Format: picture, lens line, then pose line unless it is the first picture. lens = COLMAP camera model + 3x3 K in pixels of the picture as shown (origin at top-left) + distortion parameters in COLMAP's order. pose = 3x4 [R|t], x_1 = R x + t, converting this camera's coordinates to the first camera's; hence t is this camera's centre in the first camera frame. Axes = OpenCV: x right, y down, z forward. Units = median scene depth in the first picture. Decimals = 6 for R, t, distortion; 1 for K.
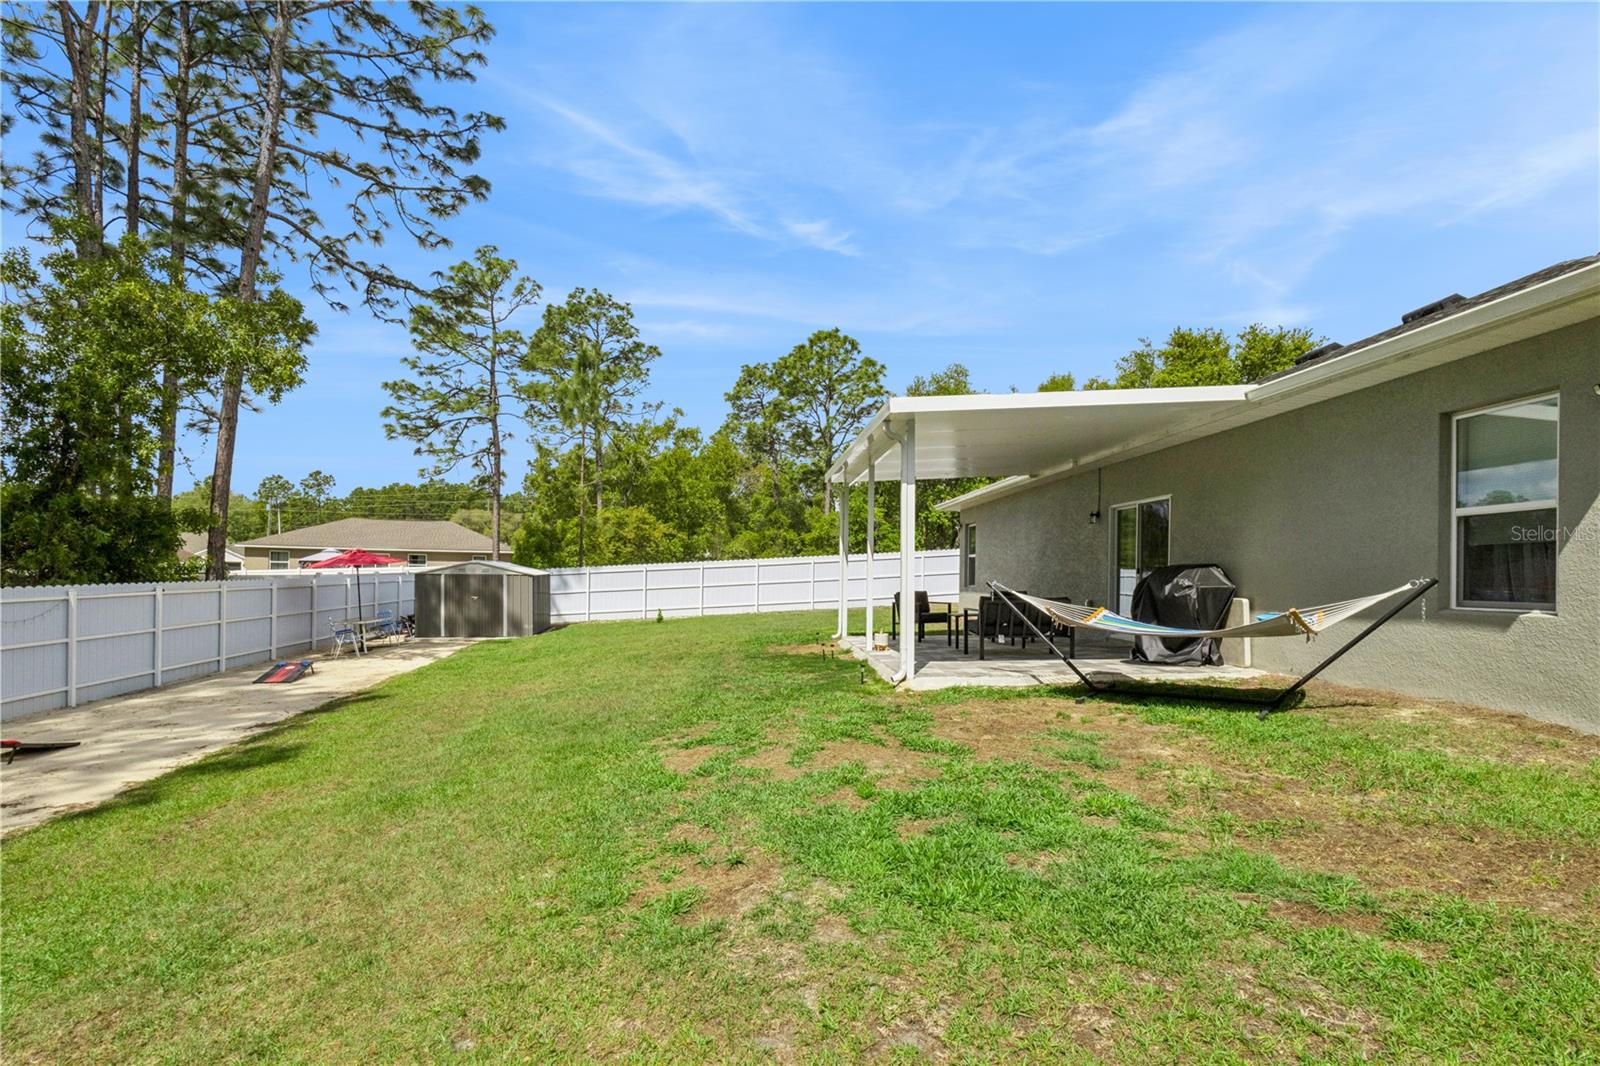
lens RADIAL K [[789.3, 0, 796.1], [0, 789.3, 577.5], [0, 0, 1]] dist [-0.000201, 0.000305]
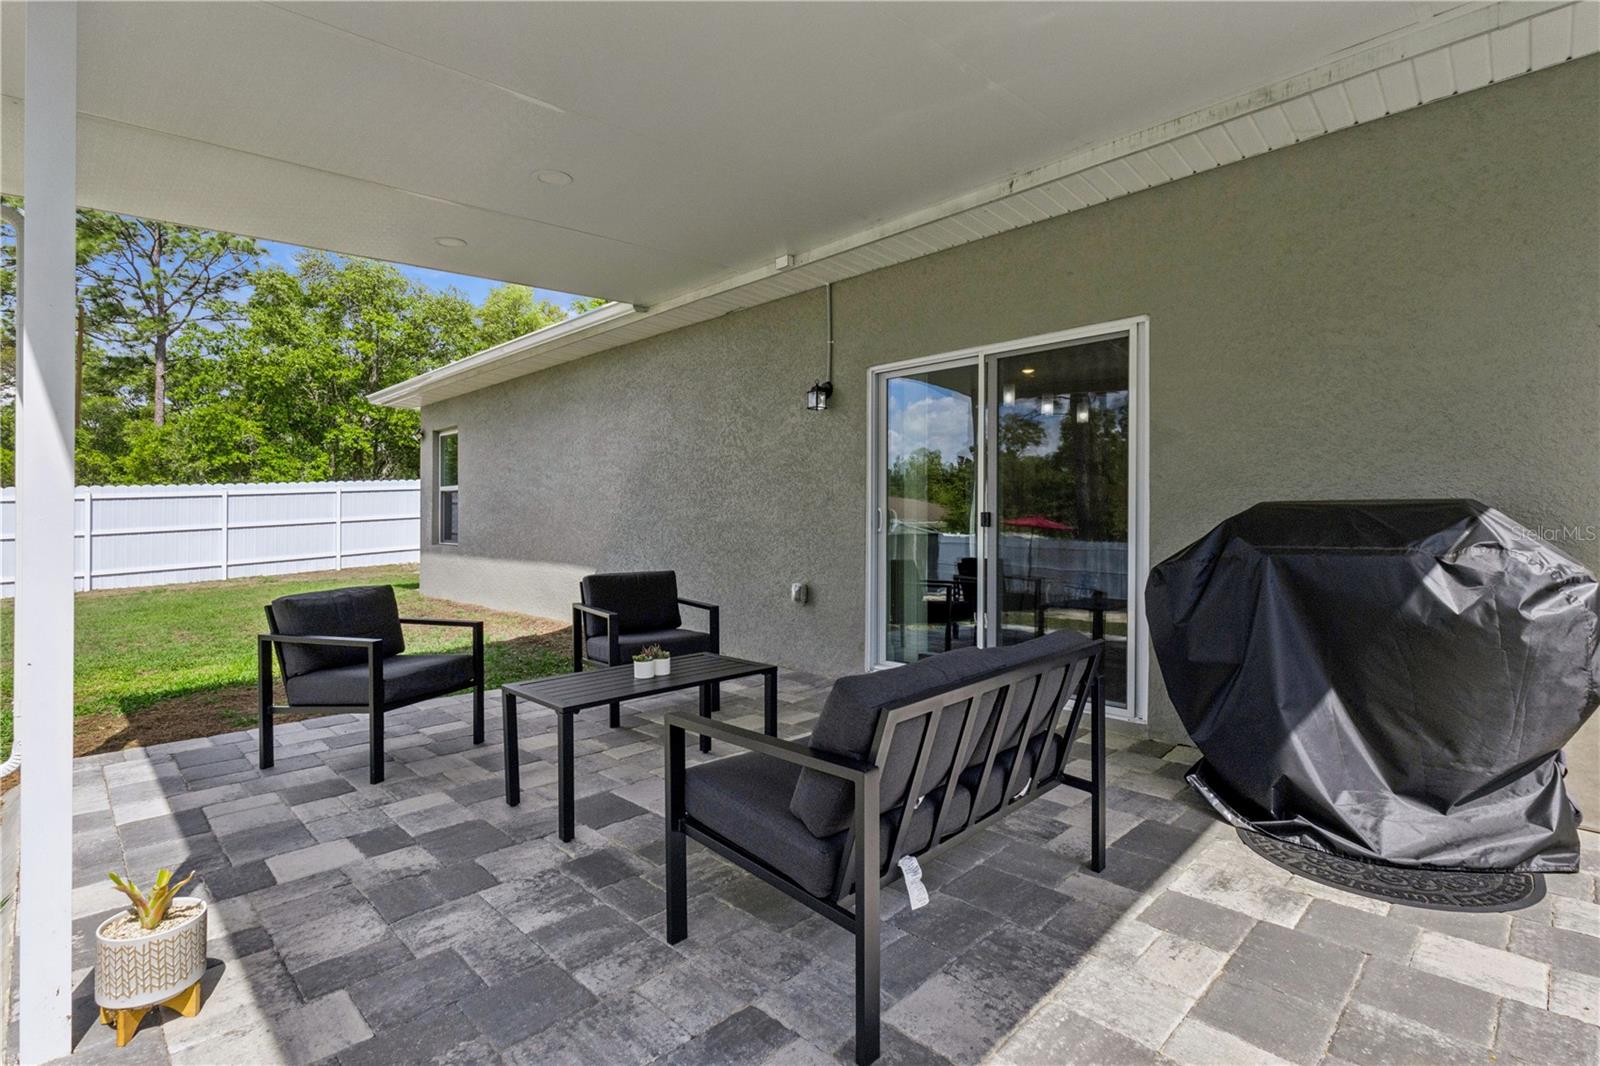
lens RADIAL K [[776.3, 0, 795.1], [0, 776.3, 529.5], [0, 0, 1]] dist [0.001137, 0.000187]
pose [[0.761637, -0.015592, 0.647817, 0.048129], [0.007101, 0.999851, 0.015716, -0.005103], [-0.647966, -0.007370, 0.761634, 0.374755]]
